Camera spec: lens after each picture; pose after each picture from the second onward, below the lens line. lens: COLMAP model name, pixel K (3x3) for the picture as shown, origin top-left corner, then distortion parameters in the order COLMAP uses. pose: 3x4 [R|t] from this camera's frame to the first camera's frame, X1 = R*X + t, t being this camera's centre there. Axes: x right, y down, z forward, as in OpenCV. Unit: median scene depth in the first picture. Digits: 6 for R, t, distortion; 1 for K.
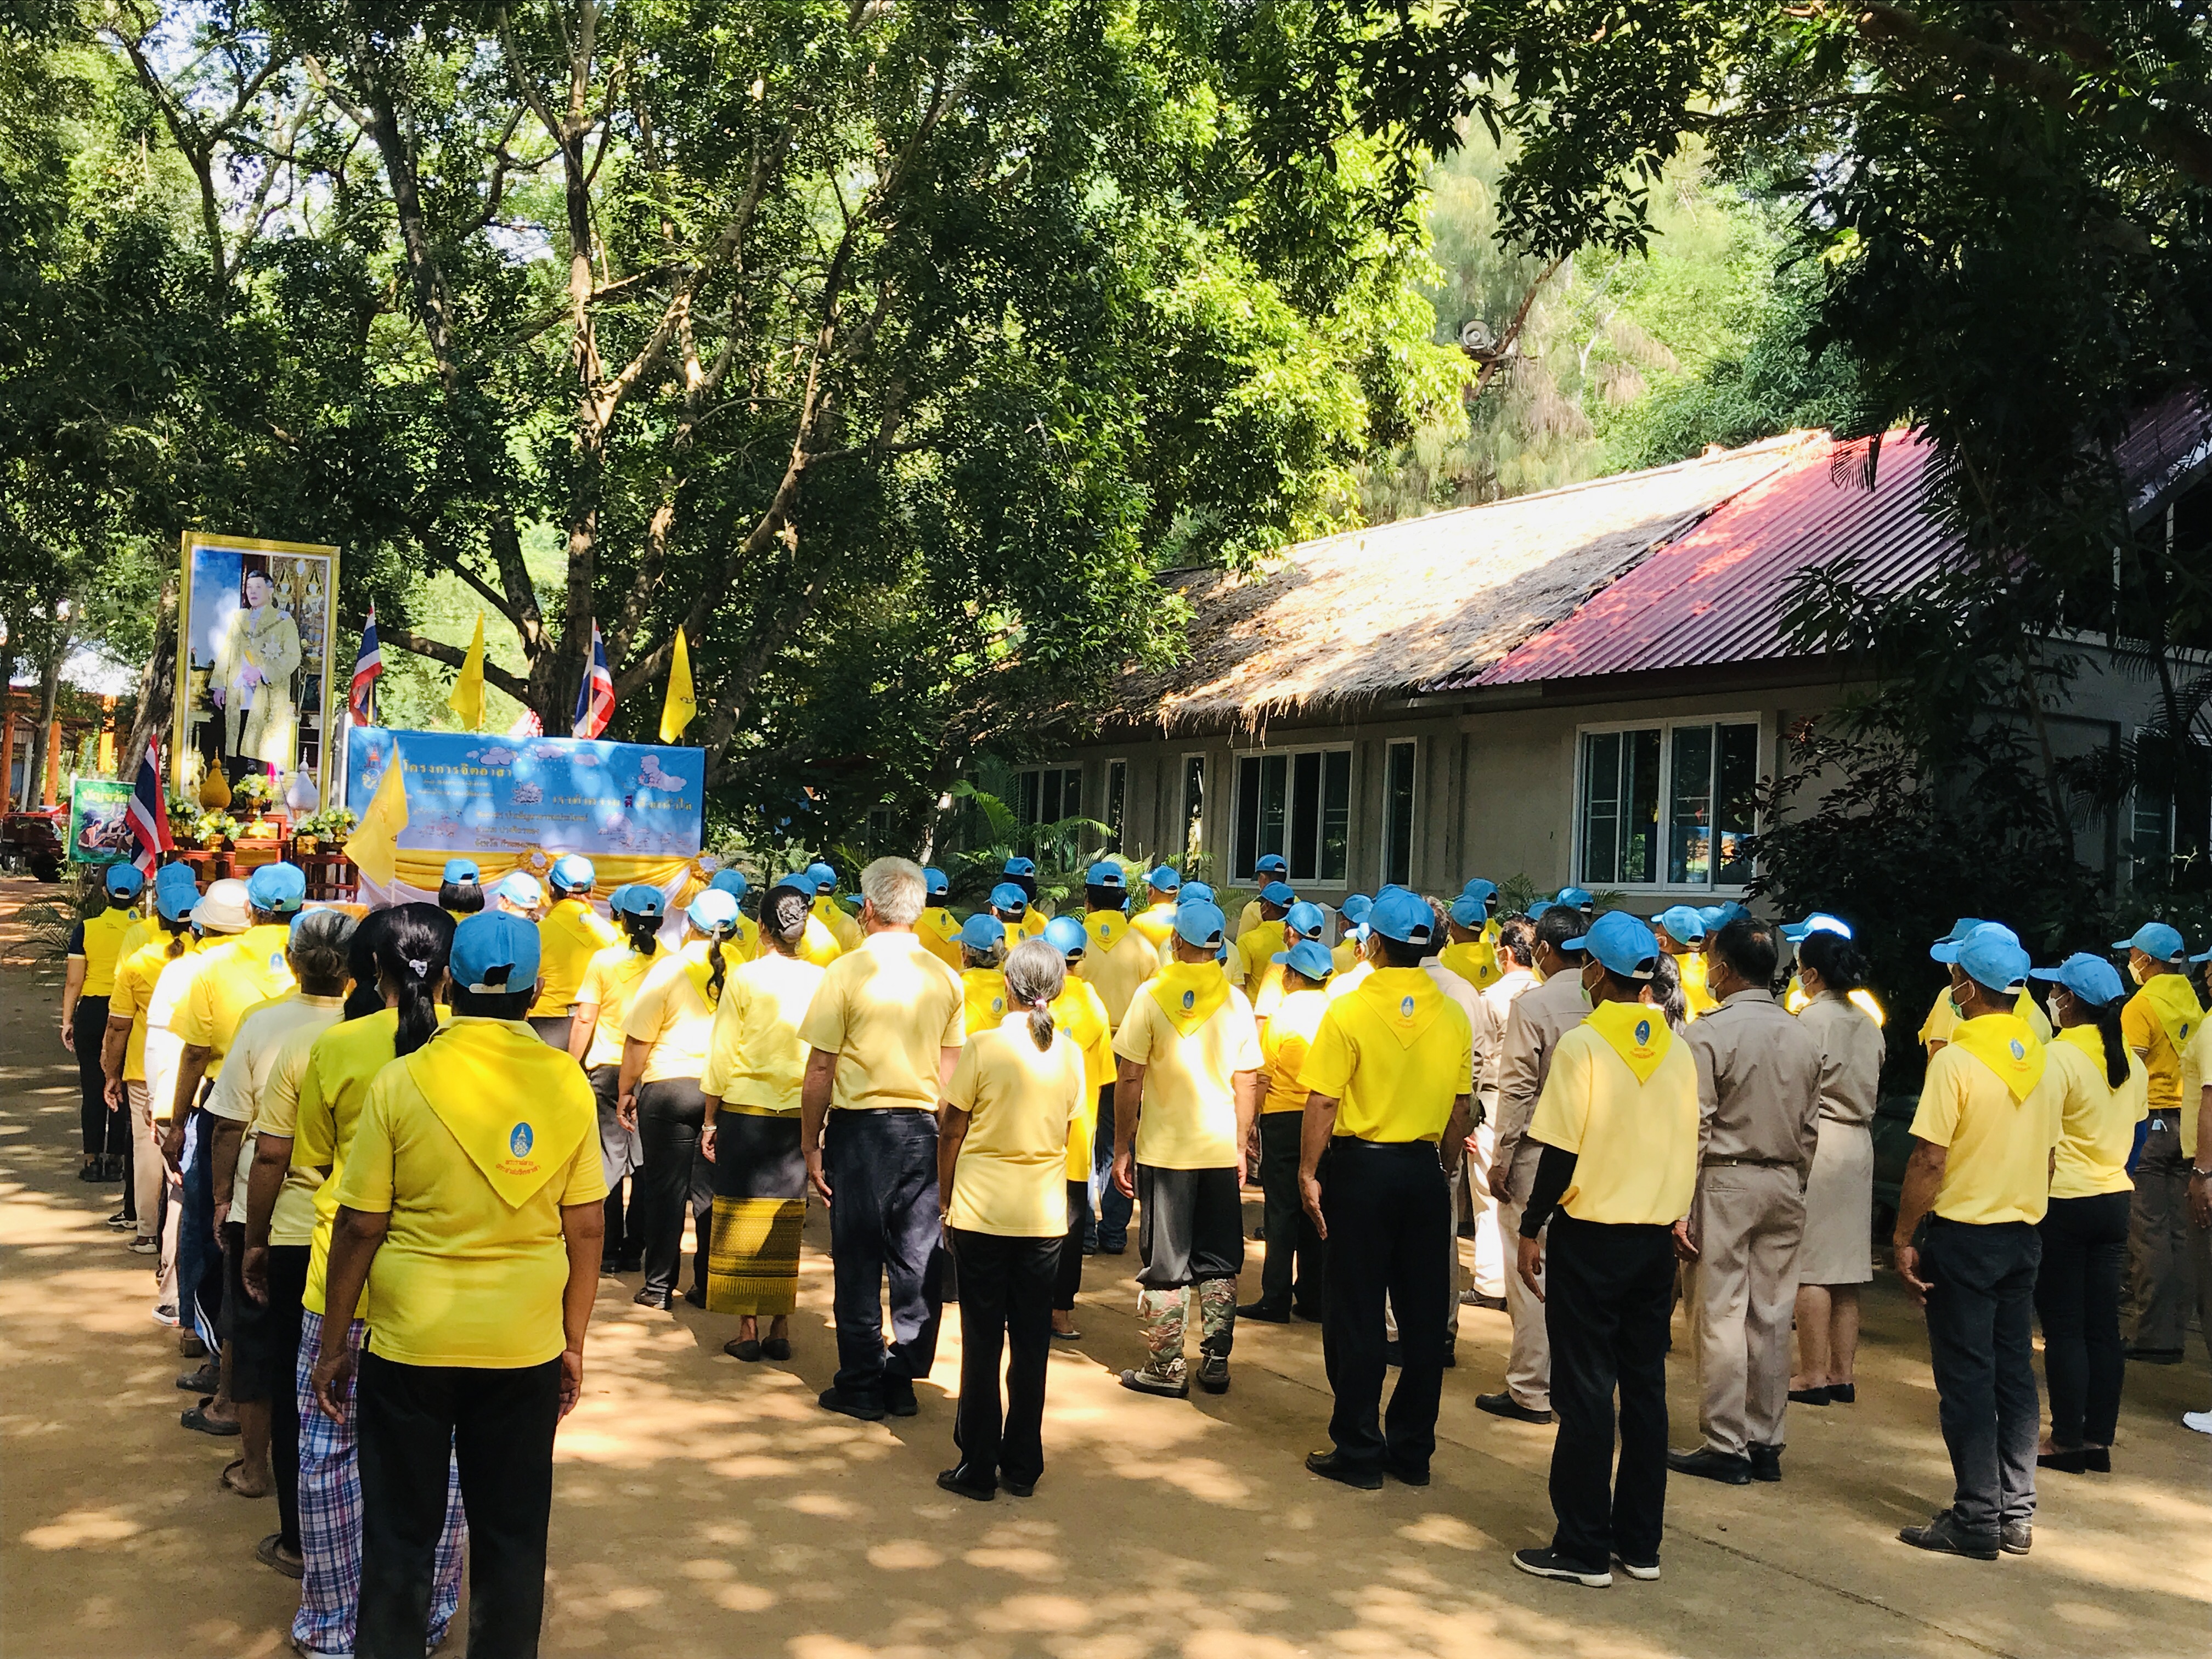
lens RADIAL K [[2433.8, 0, 1109.5], [0, 2433.8, 822.3], [0, 0, 1]] dist [0.064423, 0.000000]
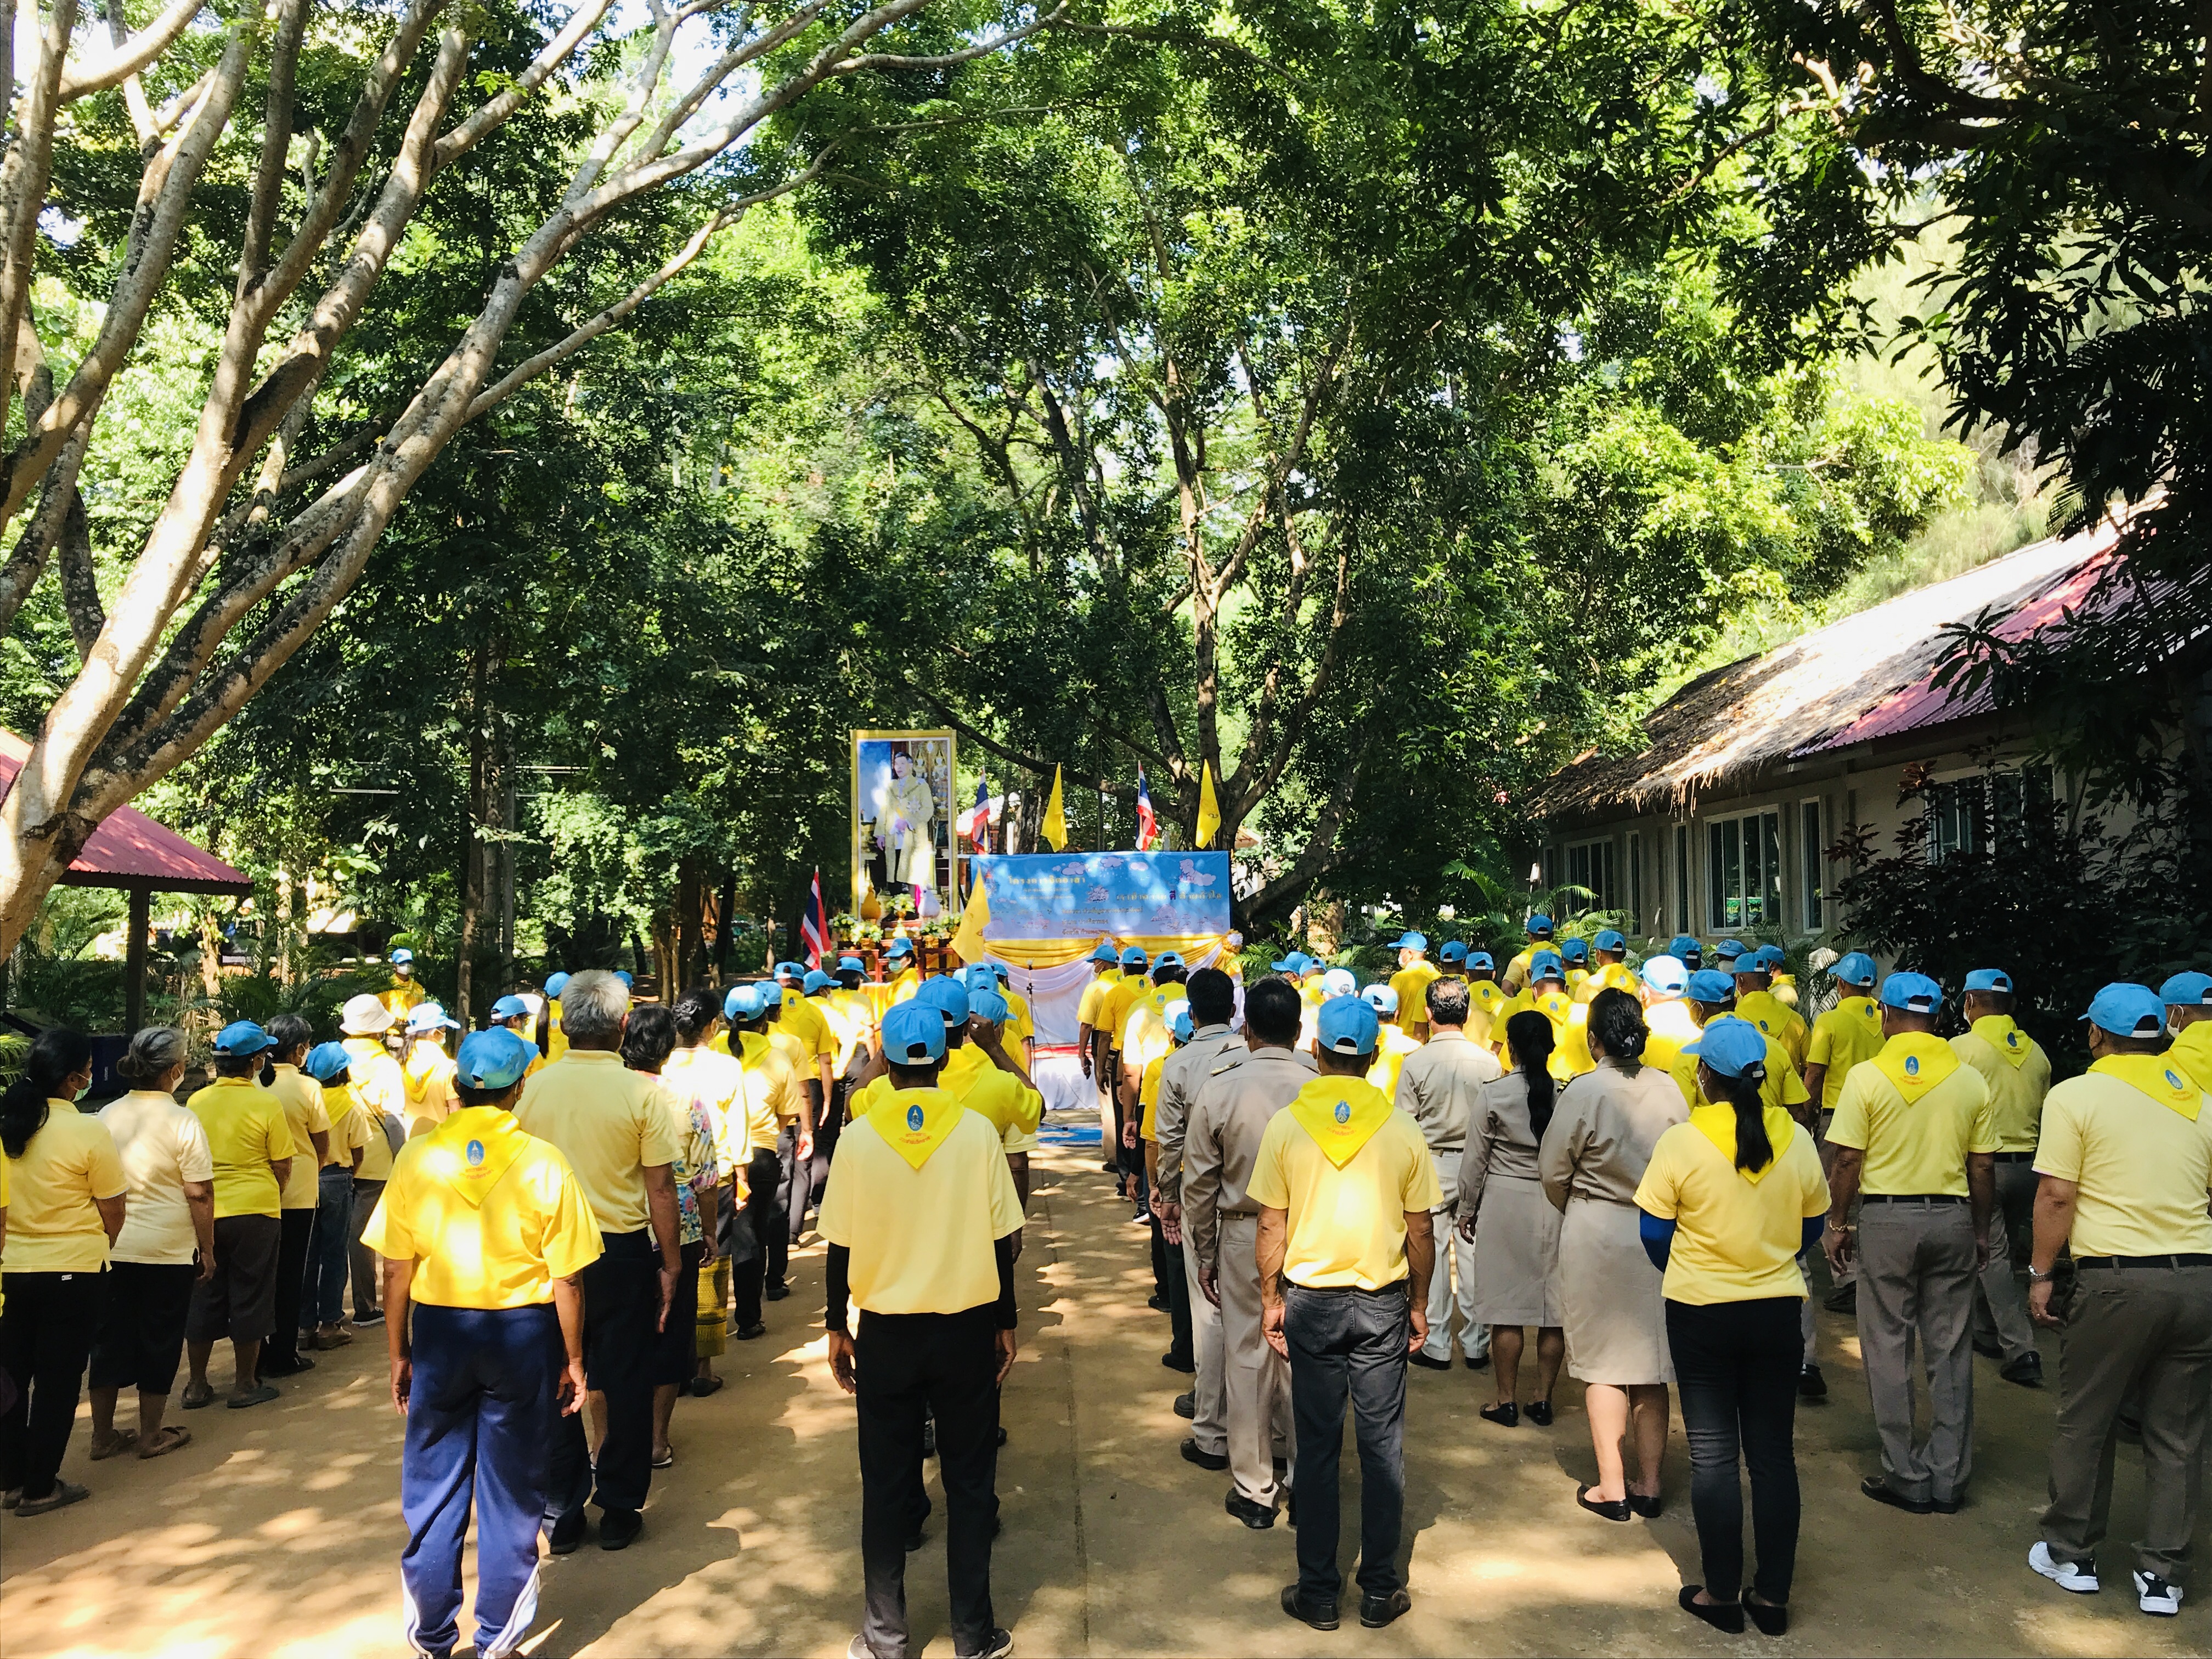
lens RADIAL K [[1854.1, 0, 1105.3], [0, 1854.1, 826.8], [0, 0, 1]] dist [0.034831, -0.030328]
pose [[0.887040, -0.072627, -0.455945, 0.233758], [0.061286, 0.997333, -0.039632, -0.007961], [0.457607, 0.007212, 0.889125, 0.084838]]
